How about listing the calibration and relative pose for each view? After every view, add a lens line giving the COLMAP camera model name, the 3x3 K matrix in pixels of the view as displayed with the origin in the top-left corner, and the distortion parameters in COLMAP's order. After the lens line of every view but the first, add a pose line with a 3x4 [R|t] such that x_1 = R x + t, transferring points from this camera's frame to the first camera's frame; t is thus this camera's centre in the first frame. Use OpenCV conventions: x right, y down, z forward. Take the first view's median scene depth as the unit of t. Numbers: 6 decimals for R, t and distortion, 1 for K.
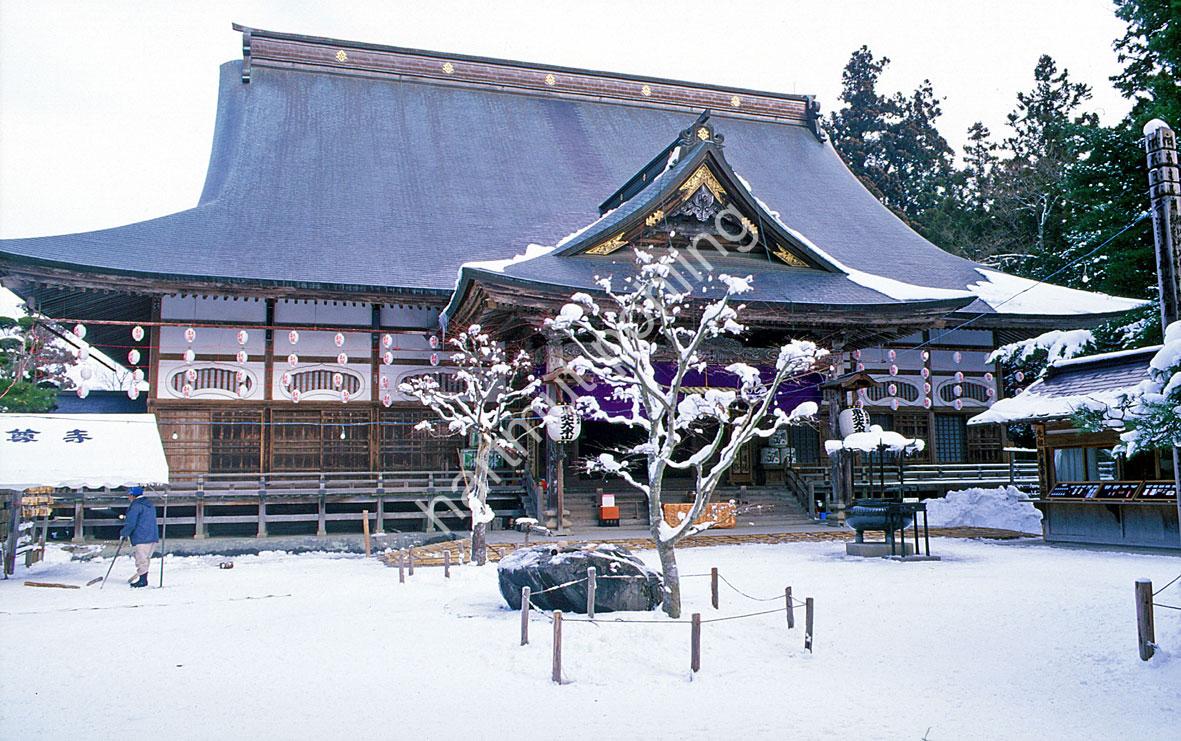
lens RADIAL K [[745.6, 0, 575.0], [0, 745.6, 367.8], [0, 0, 1]] dist [-0.012934, 0.003193]
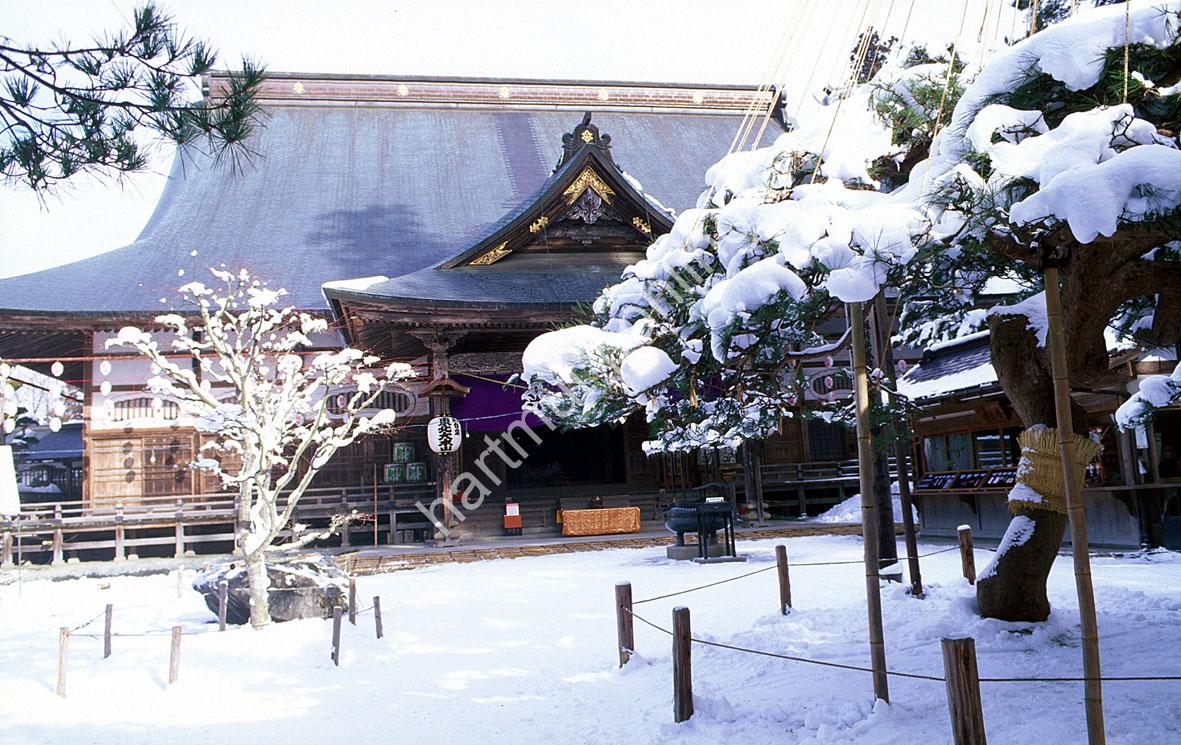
lens RADIAL K [[745.6, 0, 575.0], [0, 745.6, 369.8], [0, 0, 1]] dist [-0.012934, 0.003193]
pose [[0.994425, -0.055656, -0.089558, 0.218882], [0.054947, 0.998436, -0.010363, 0.005826], [0.089995, 0.005384, 0.995928, 0.011027]]
